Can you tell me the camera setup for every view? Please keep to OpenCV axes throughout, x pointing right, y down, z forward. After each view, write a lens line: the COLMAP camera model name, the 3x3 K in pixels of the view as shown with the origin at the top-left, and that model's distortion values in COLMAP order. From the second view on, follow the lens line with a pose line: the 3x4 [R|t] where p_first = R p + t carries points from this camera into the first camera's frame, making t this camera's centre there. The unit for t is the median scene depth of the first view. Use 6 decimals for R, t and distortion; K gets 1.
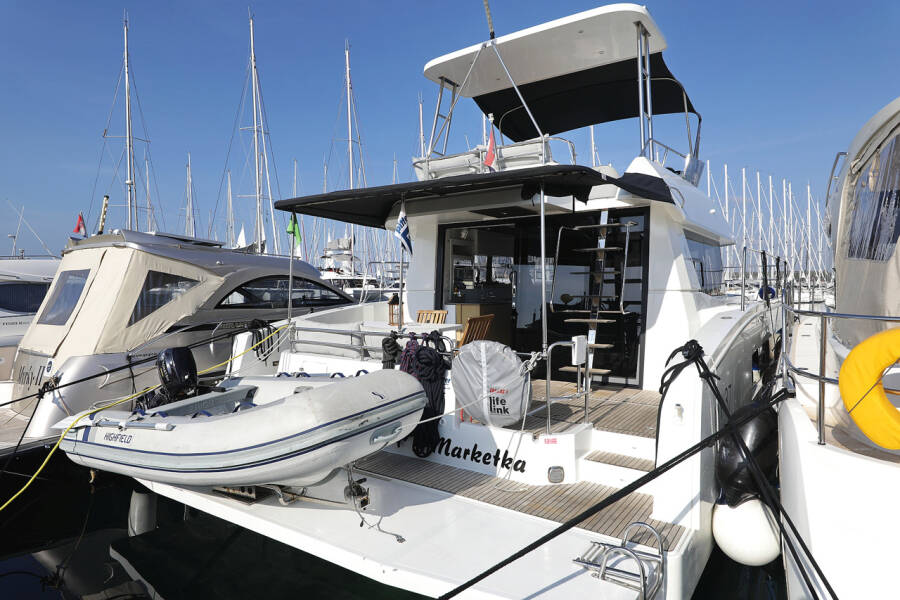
lens RADIAL K [[548.6, 0, 429.1], [0, 548.6, 295.6], [0, 0, 1]] dist [0.002534, -0.001944]
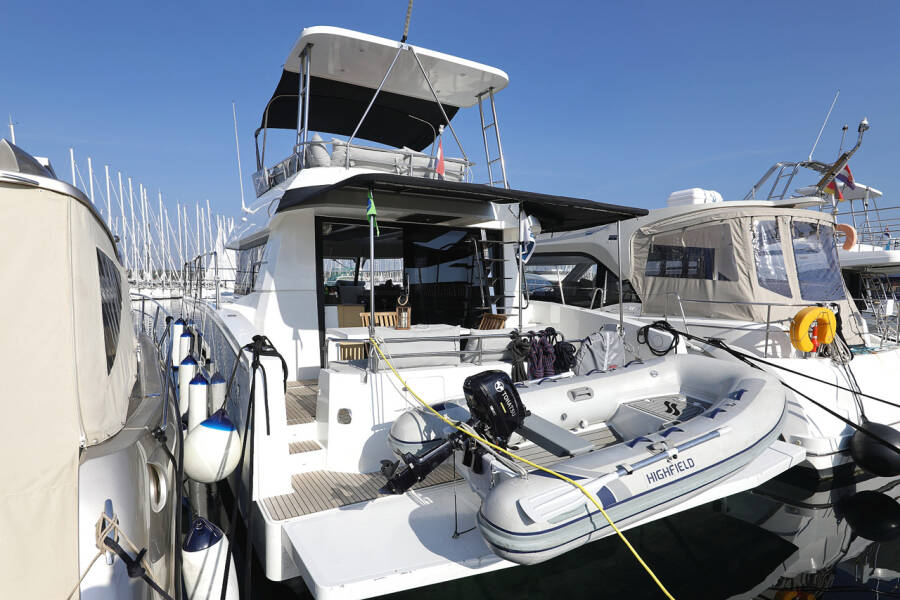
lens RADIAL K [[522.9, 0, 440.7], [0, 522.9, 320.8], [0, 0, 1]] dist [0.013619, -0.000794]
pose [[0.402670, -0.051140, 0.913916, -0.829759], [0.001435, 0.998472, 0.055239, -0.009183], [-0.915344, -0.020932, 0.402128, 0.580372]]
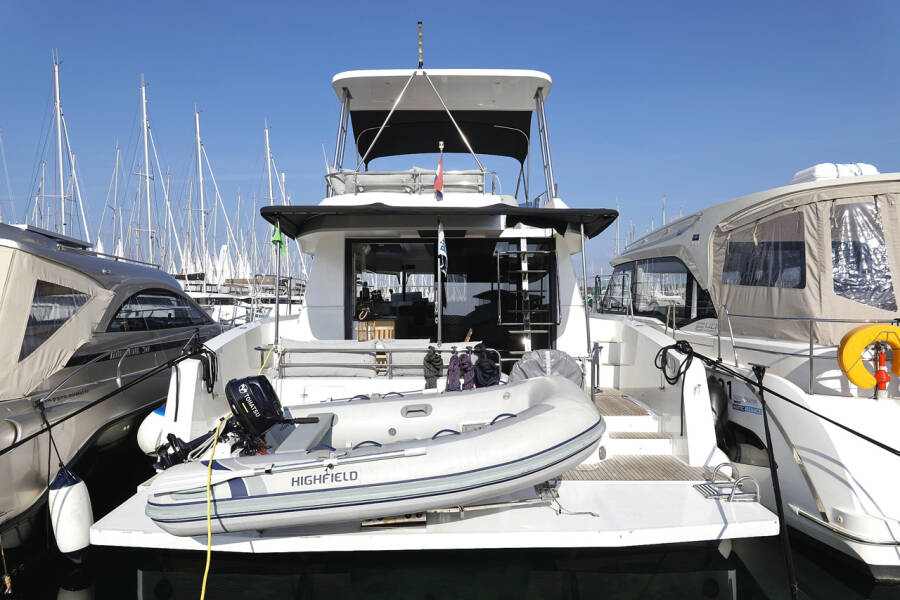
lens RADIAL K [[588.5, 0, 447.3], [0, 588.5, 294.3], [0, 0, 1]] dist [-0.001118, 0.005018]
pose [[0.801939, 0.007755, 0.597356, -0.560760], [0.008740, 0.999656, -0.024710, -0.004485], [-0.597342, 0.025036, 0.801595, 0.077756]]
